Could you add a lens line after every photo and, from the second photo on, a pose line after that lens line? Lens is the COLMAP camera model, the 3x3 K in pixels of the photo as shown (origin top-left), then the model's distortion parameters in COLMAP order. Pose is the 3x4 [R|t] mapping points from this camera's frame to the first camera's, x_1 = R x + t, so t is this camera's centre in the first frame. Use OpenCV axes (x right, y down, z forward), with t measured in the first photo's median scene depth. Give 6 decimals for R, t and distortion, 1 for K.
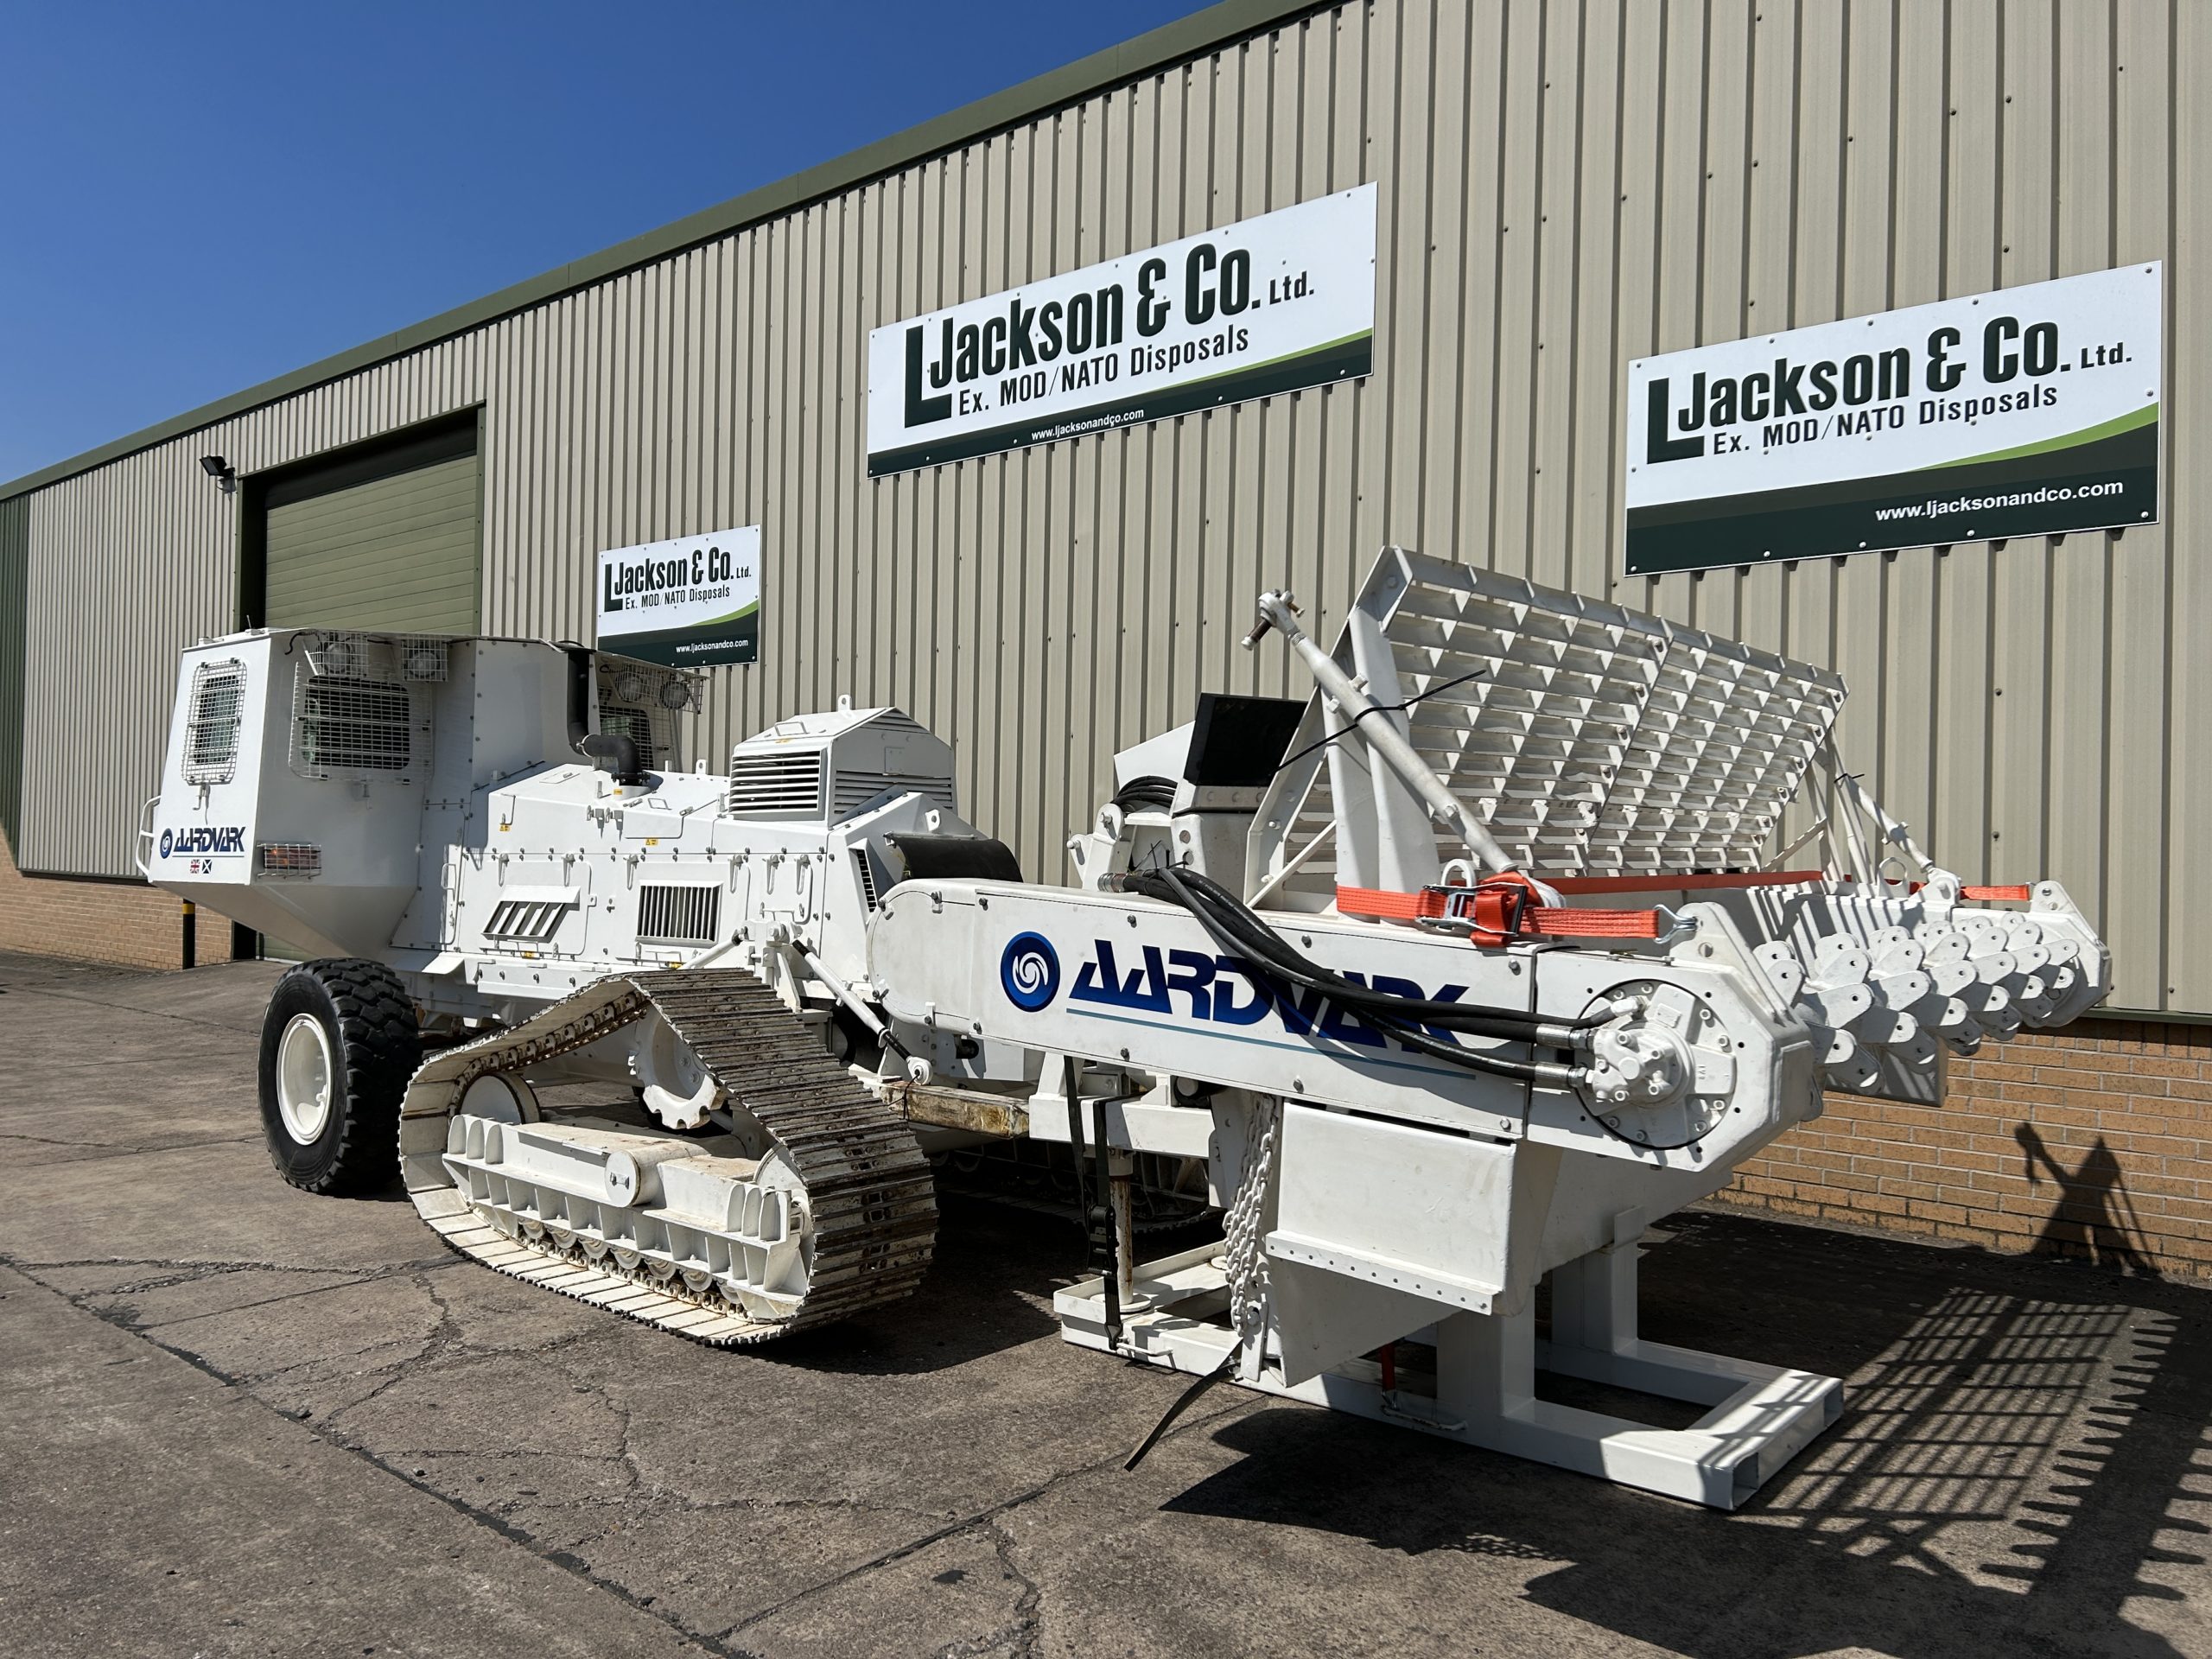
lens RADIAL K [[1664.4, 0, 1096.6], [0, 1664.4, 842.8], [0, 0, 1]] dist [0.061316, -0.066932]
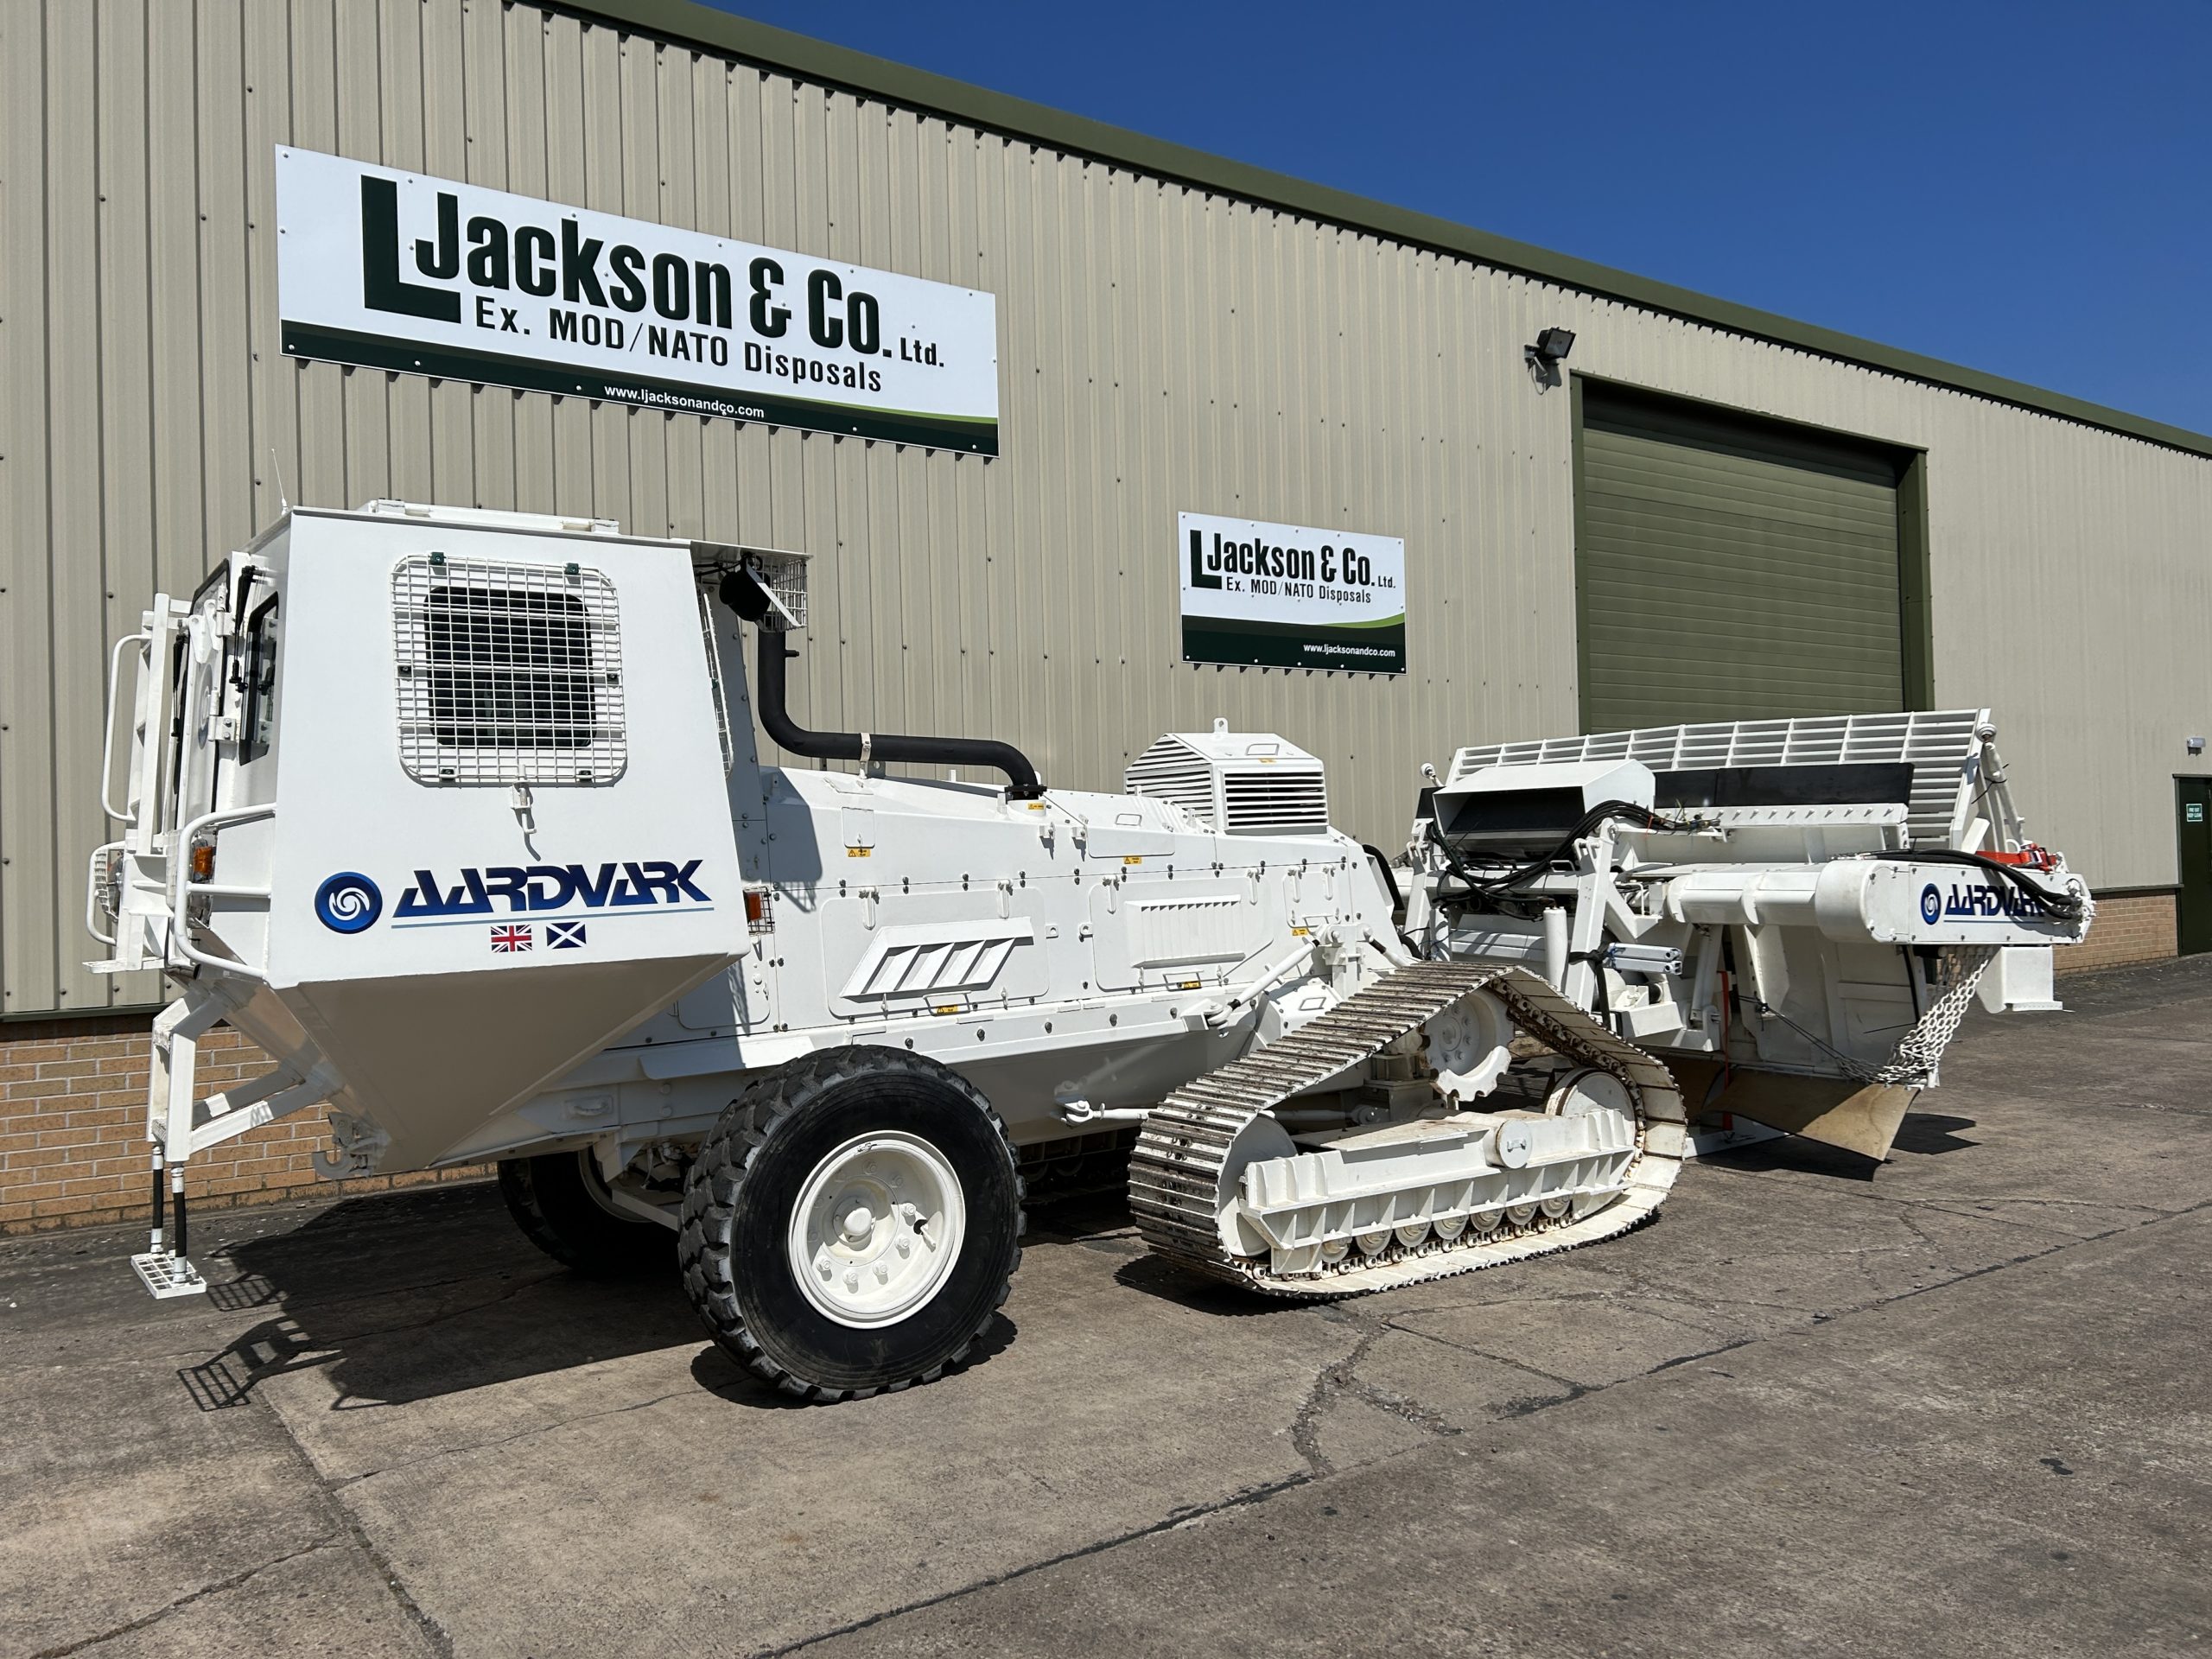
lens RADIAL K [[1664.4, 0, 1100.6], [0, 1664.4, 825.1], [0, 0, 1]] dist [0.061316, -0.066932]
pose [[0.229723, -0.005276, 0.973242, -1.114828], [0.024008, 0.999712, -0.000248, -0.019377], [-0.972960, 0.023422, 0.229784, 0.763857]]
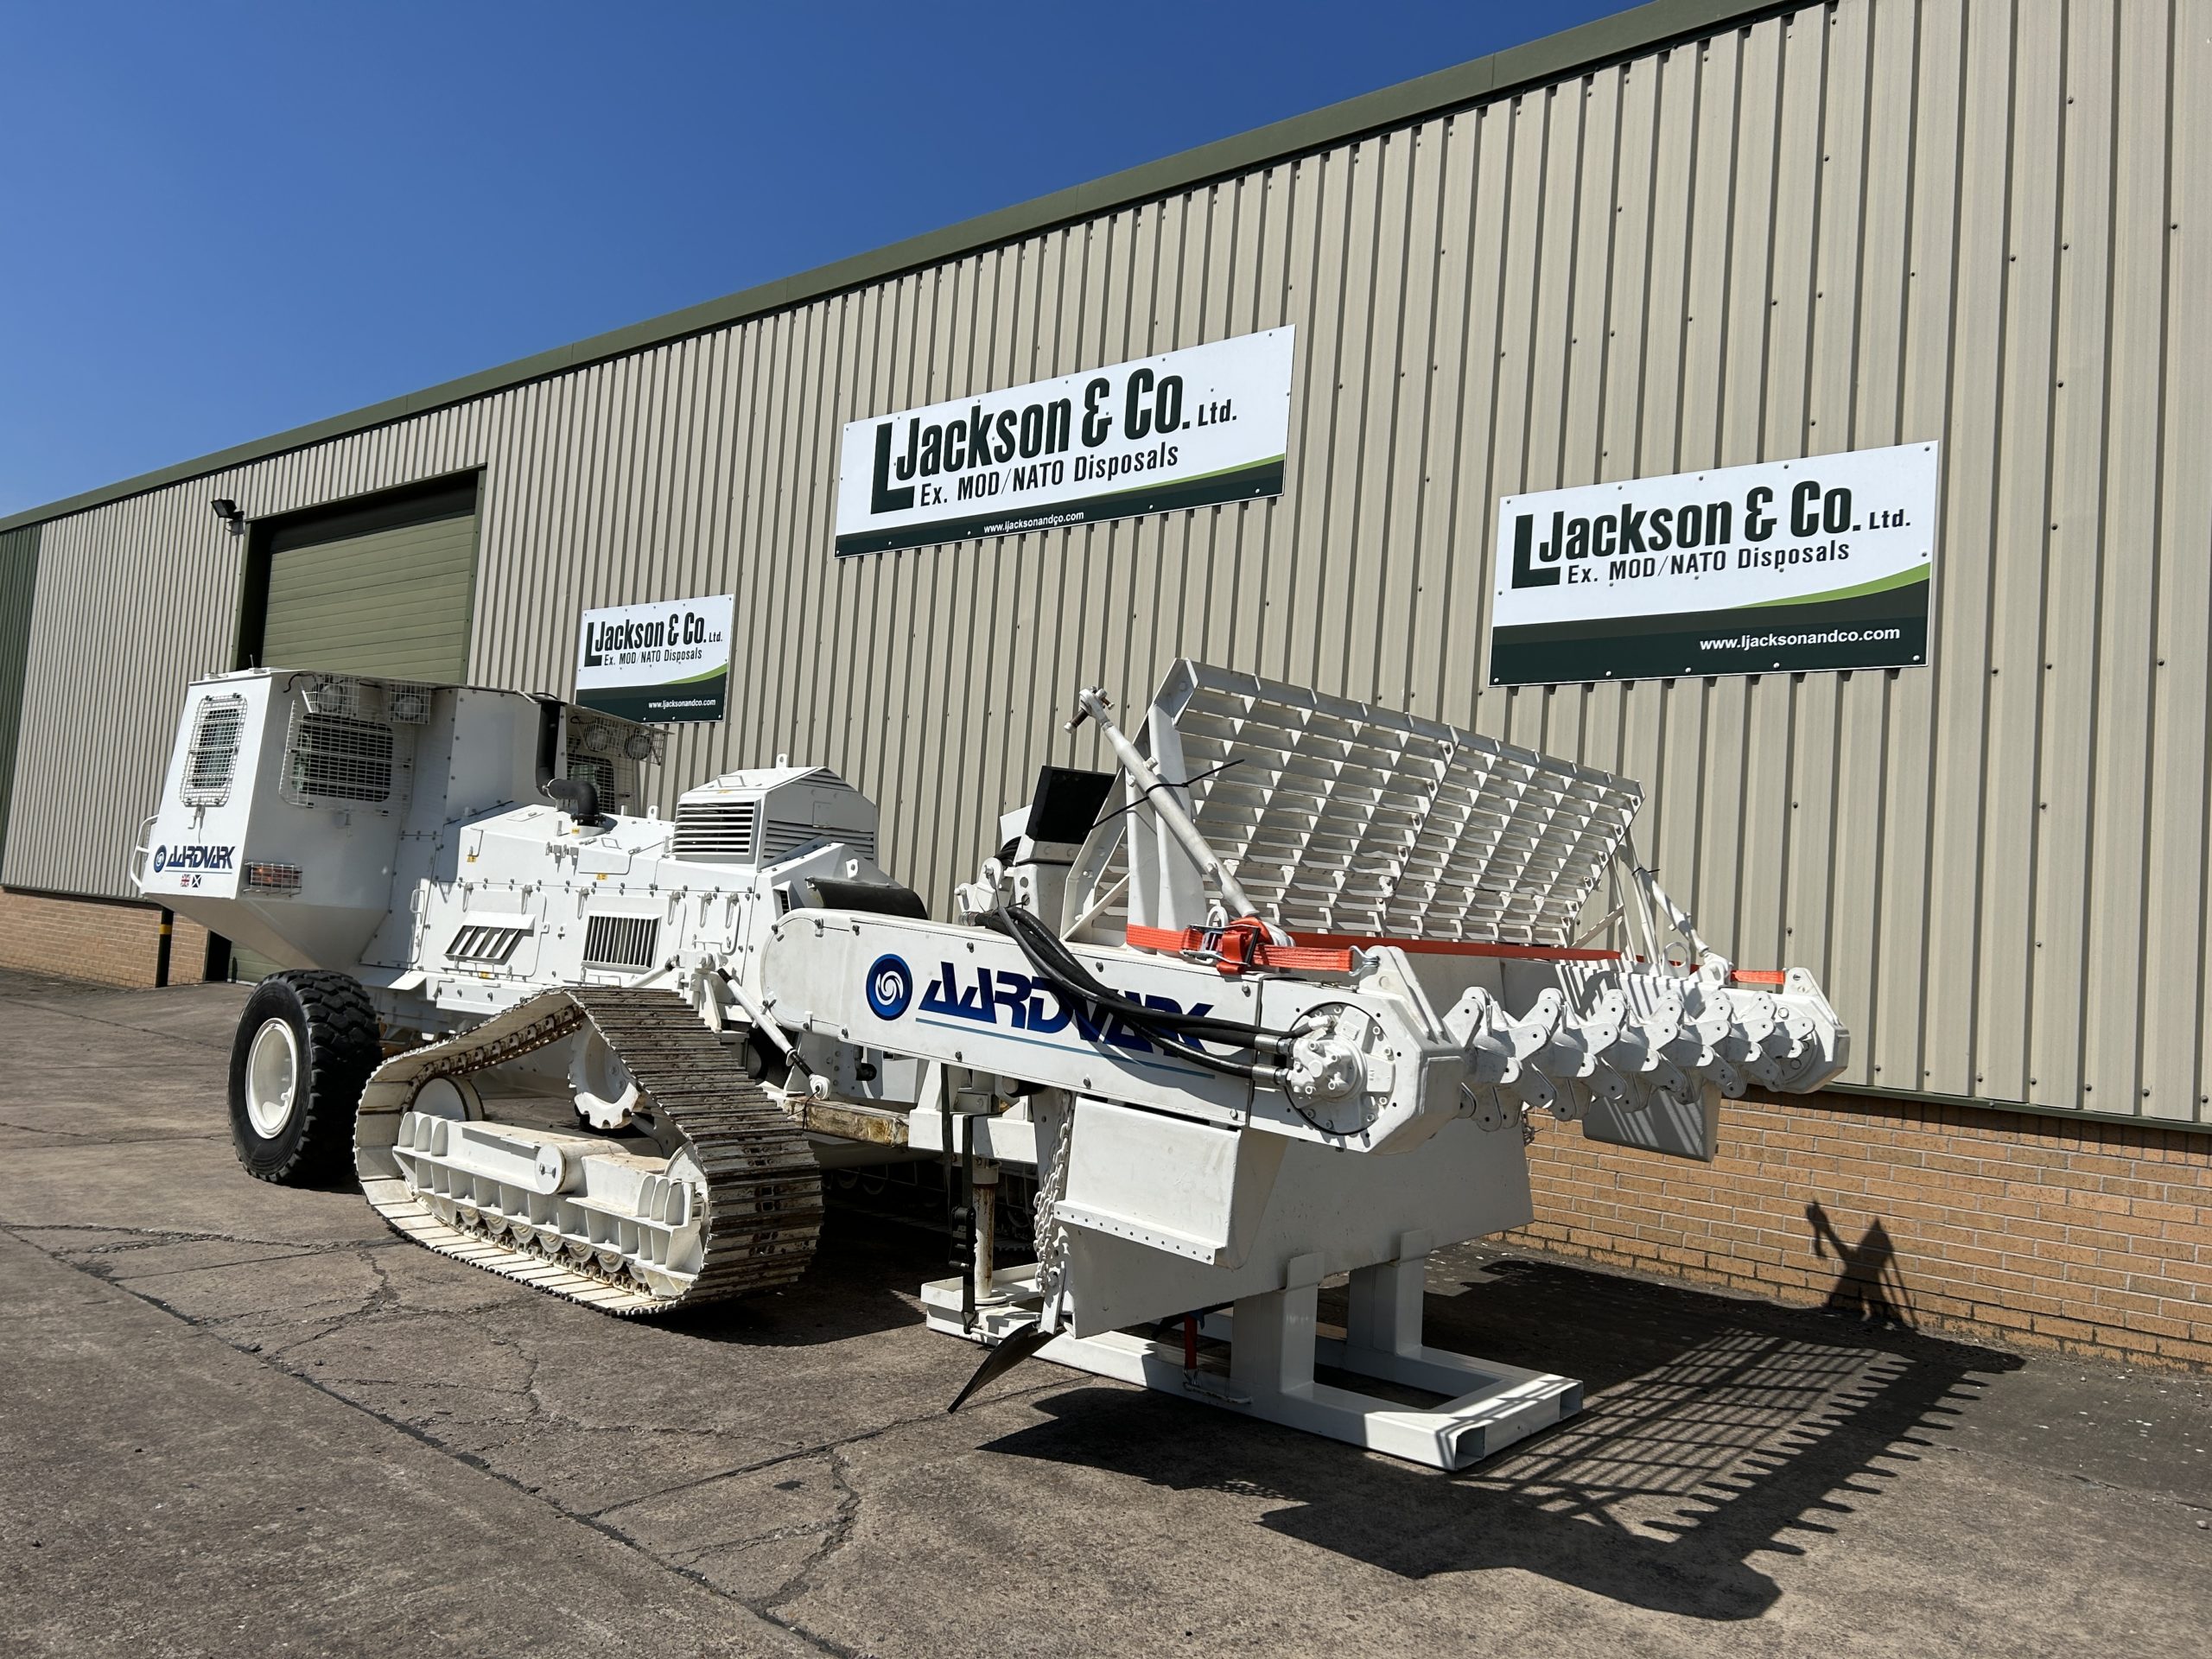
lens RADIAL K [[1664.4, 0, 1102.5], [0, 1664.4, 836.9], [0, 0, 1]] dist [0.061316, -0.066932]
pose [[0.998598, 0.051431, 0.012535, 0.048475], [-0.050754, 0.997491, -0.049356, 0.010411], [-0.015042, 0.048651, 0.998703, -0.112856]]
